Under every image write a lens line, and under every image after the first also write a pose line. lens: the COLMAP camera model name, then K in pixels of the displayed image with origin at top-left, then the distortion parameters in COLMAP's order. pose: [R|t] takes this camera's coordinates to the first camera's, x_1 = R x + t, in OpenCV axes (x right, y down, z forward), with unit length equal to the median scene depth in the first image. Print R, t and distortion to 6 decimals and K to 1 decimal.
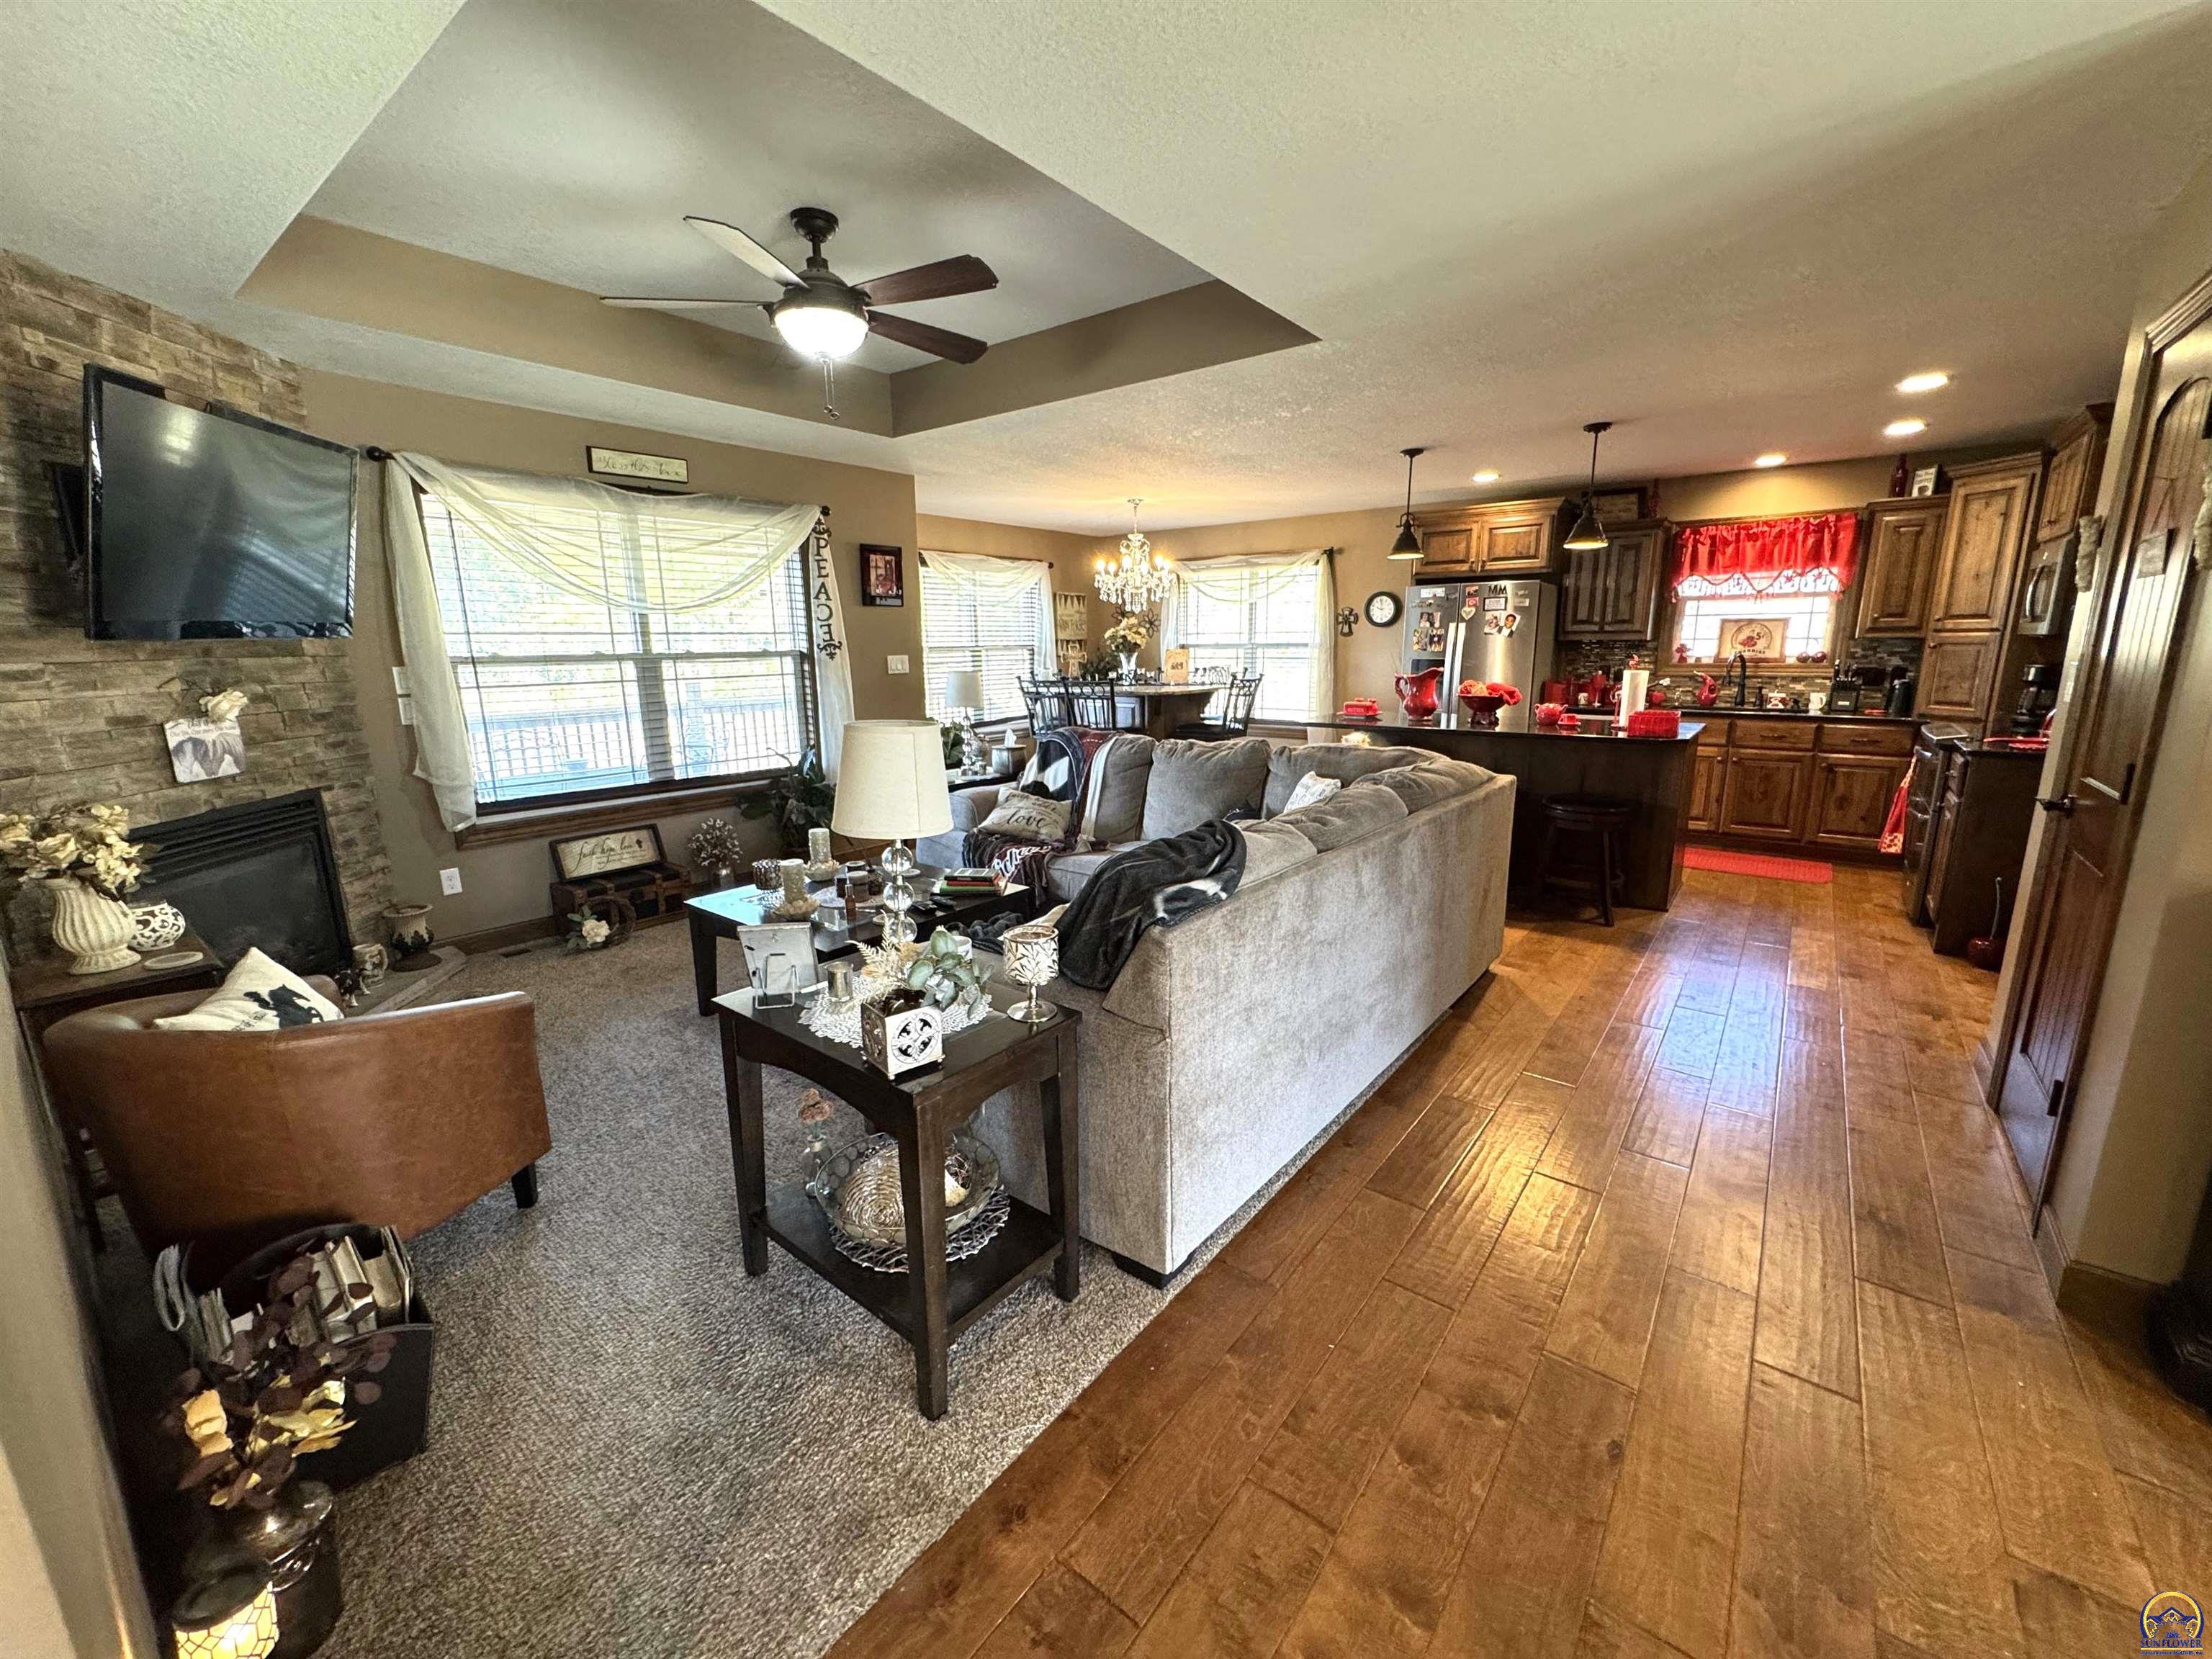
lens RADIAL K [[886.0, 0, 1109.4], [0, 886.0, 833.0], [0, 0, 1]] dist [-0.002751, 0.000408]
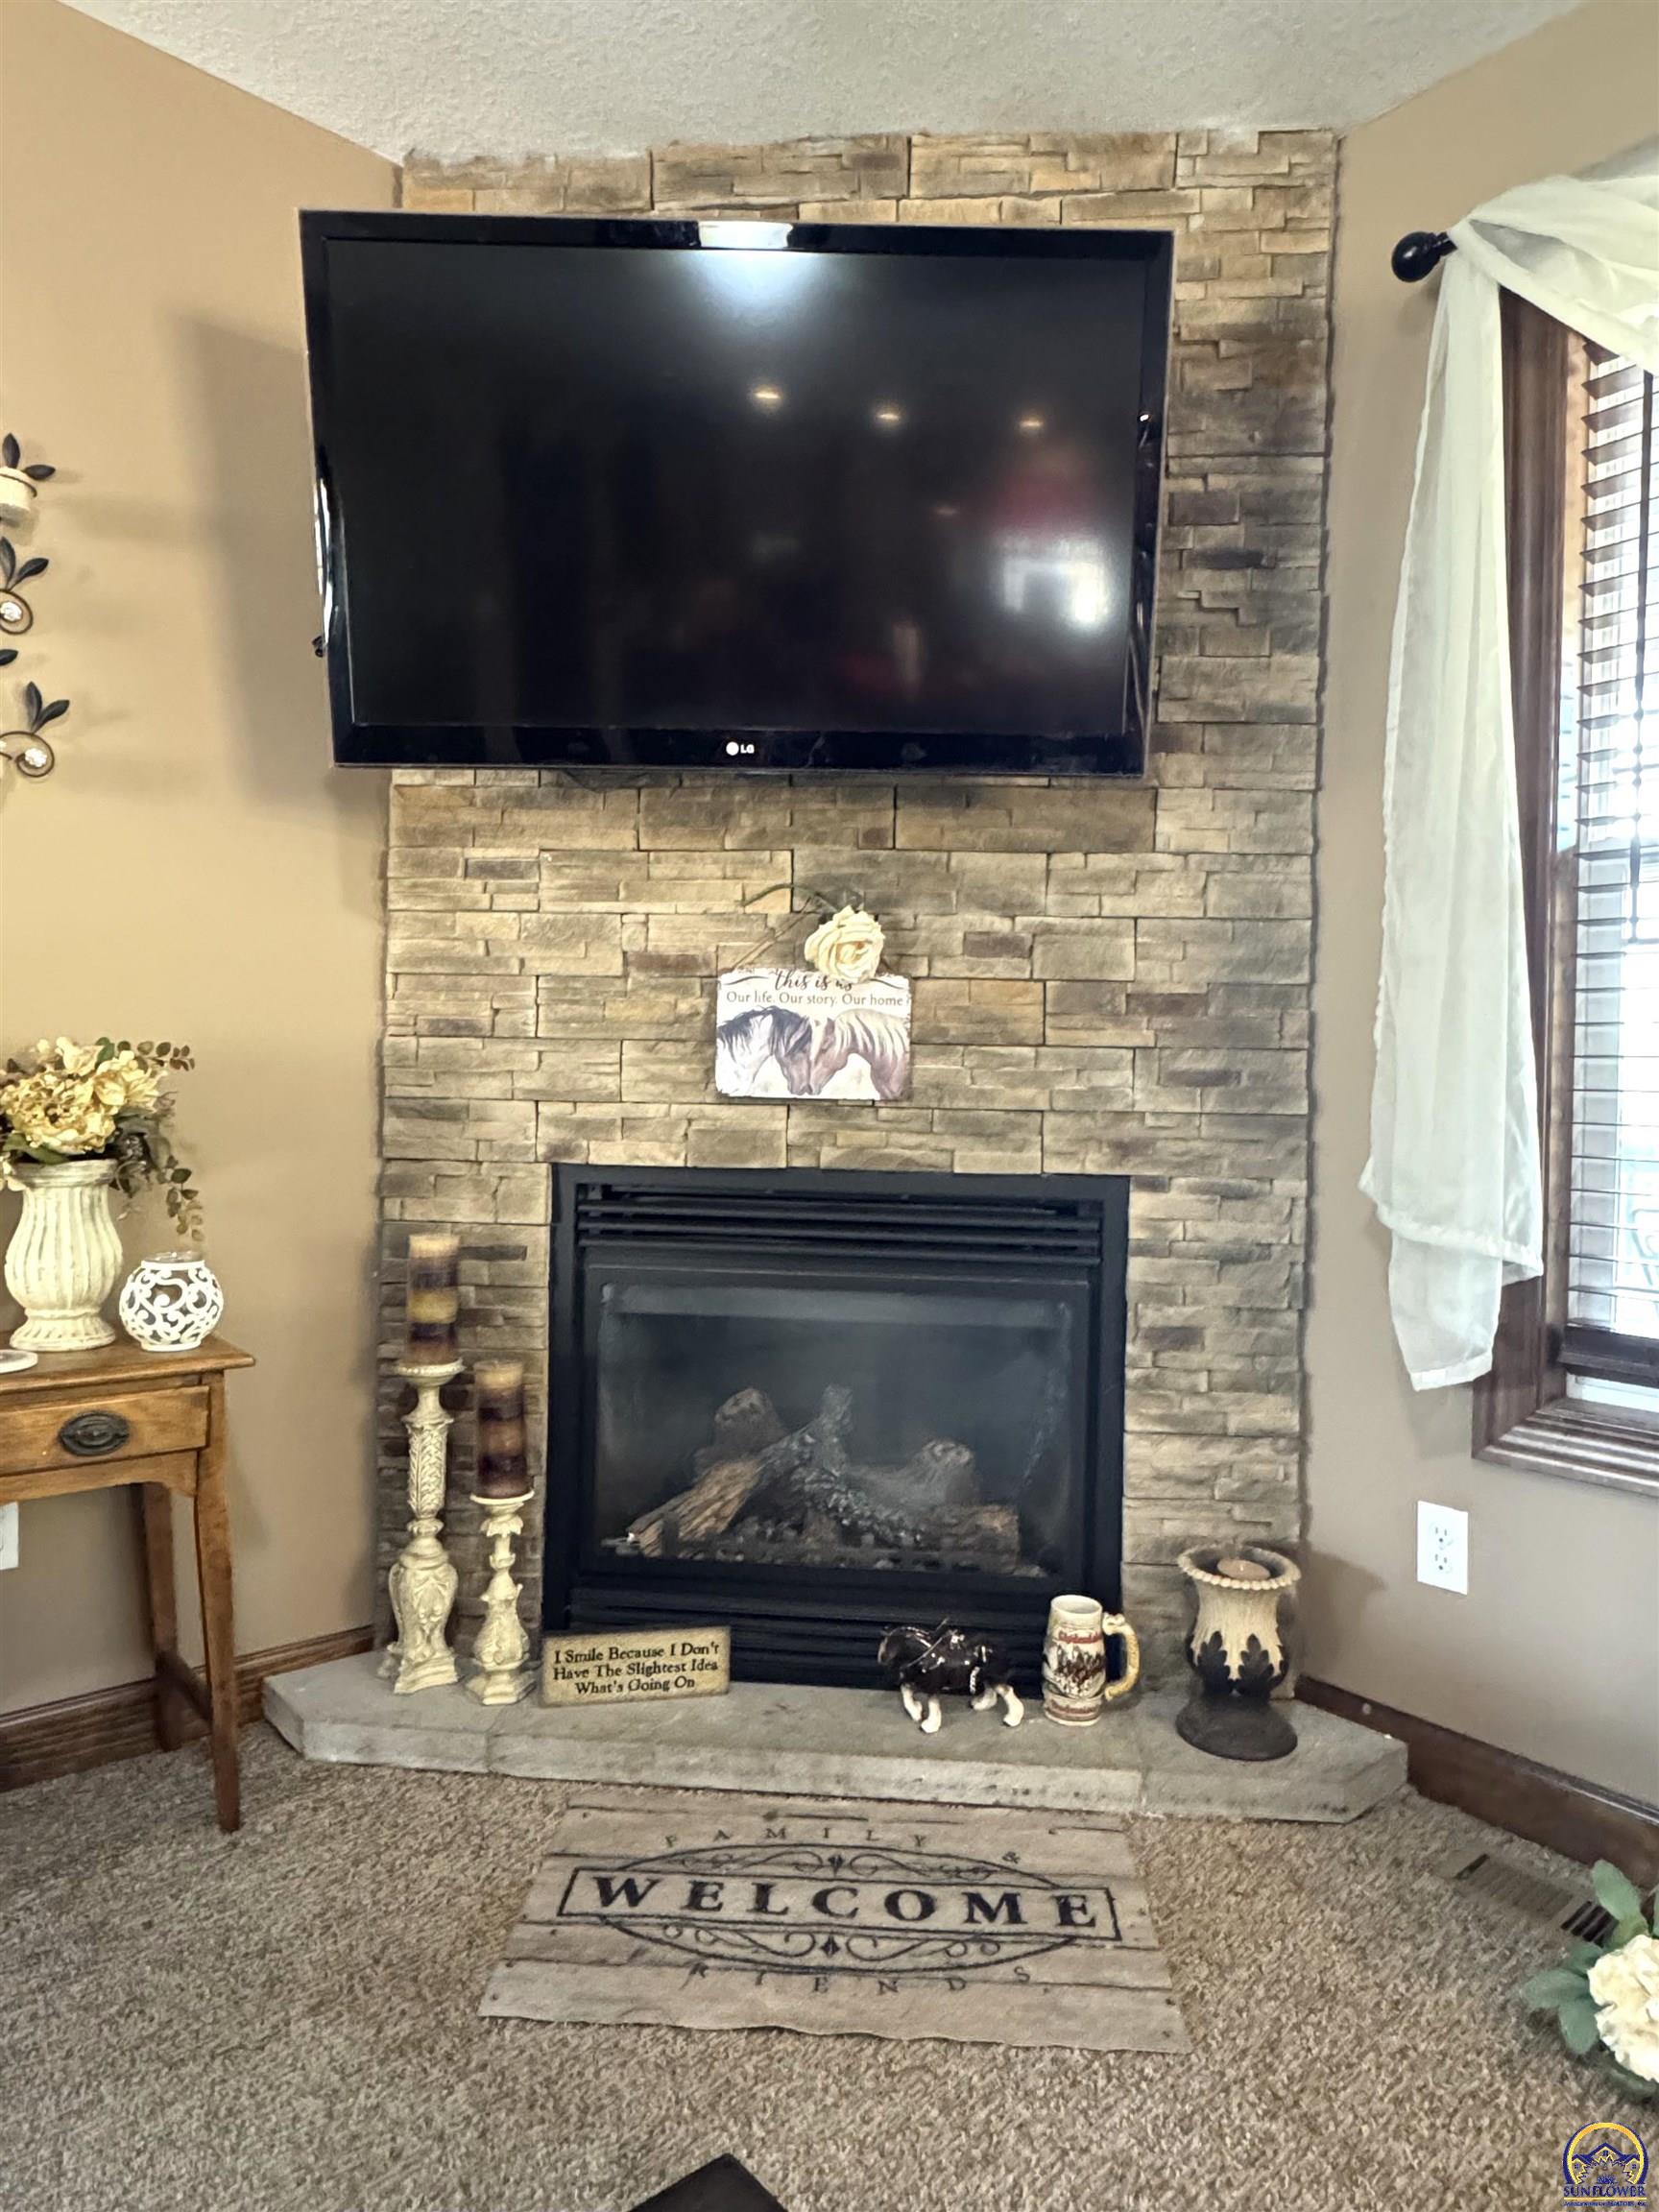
lens RADIAL K [[1373.0, 0, 830.5], [0, 1373.0, 1109.3], [0, 0, 1]] dist [0.004592, -0.000347]
pose [[-0.198257, 0.009226, -0.980107, -0.175836], [-0.228336, 0.972008, 0.055338, -0.057569], [0.953182, 0.234765, -0.190601, 0.663907]]
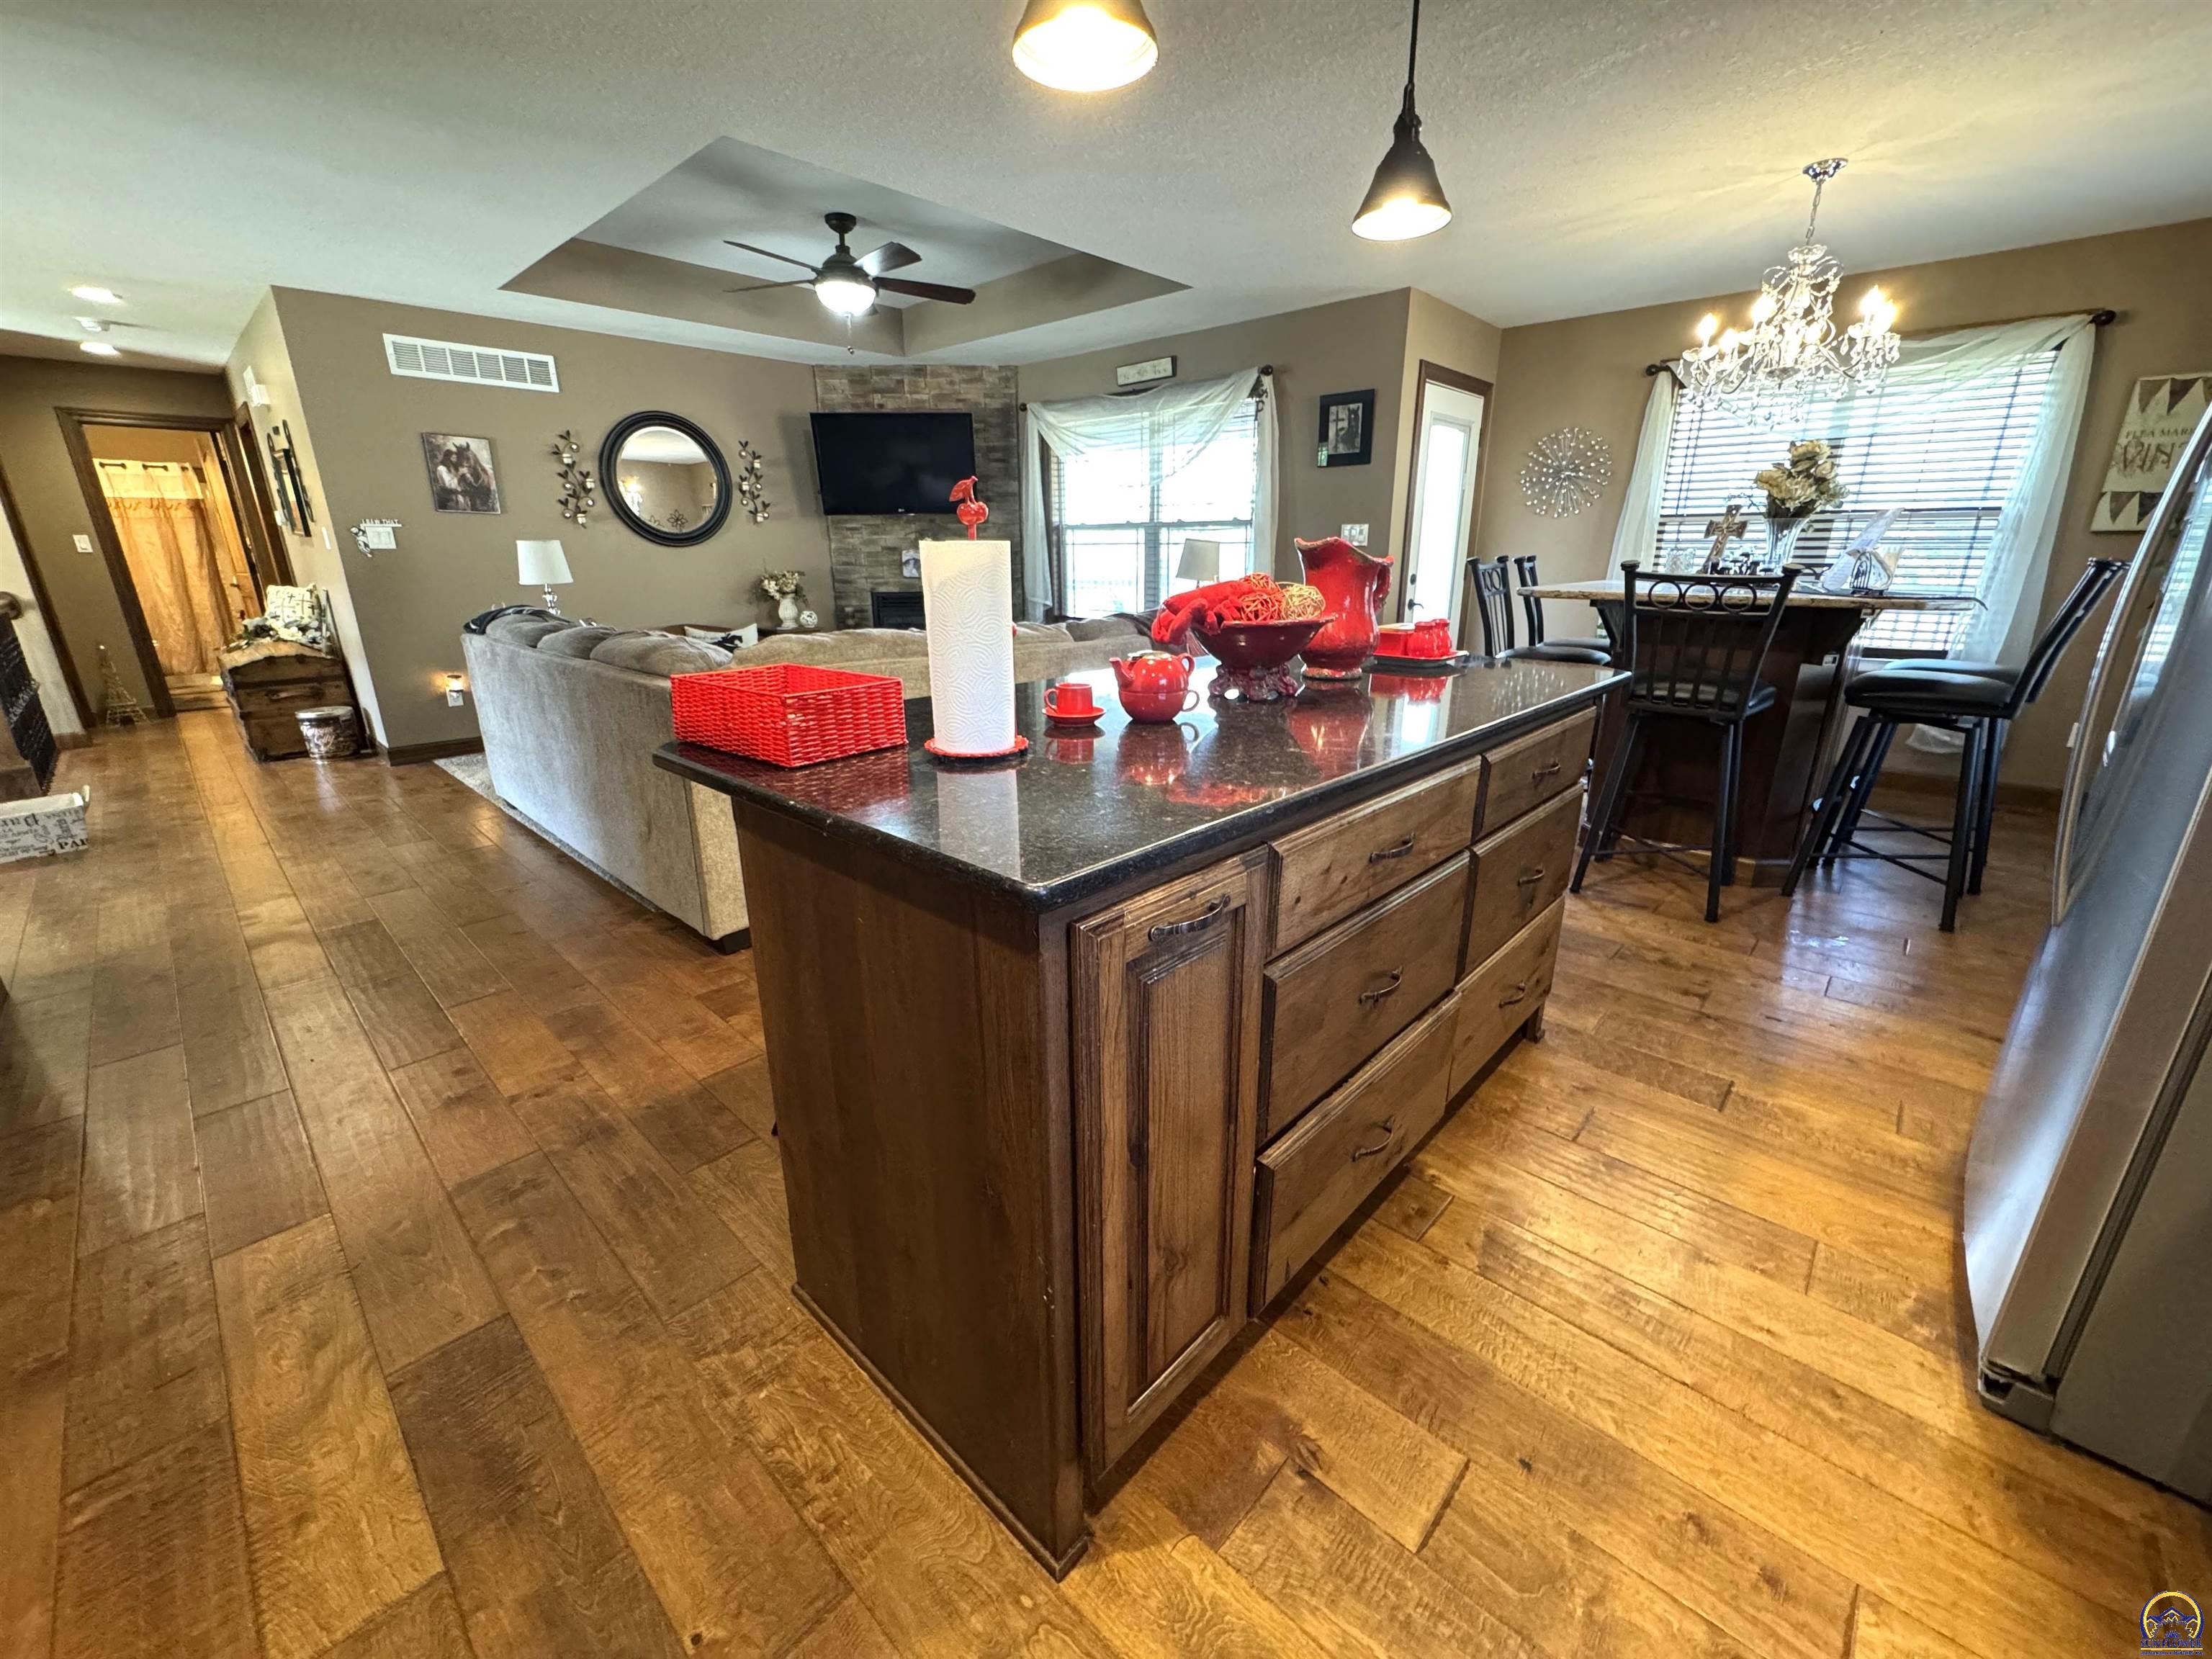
lens RADIAL K [[886.0, 0, 1104.8], [0, 886.0, 826.9], [0, 0, 1]] dist [-0.002751, 0.000408]
pose [[-0.091119, 0.310657, -0.946145, 0.777550], [-0.207232, 0.923382, 0.323141, -0.177146], [0.974039, 0.225516, -0.019759, 0.958113]]
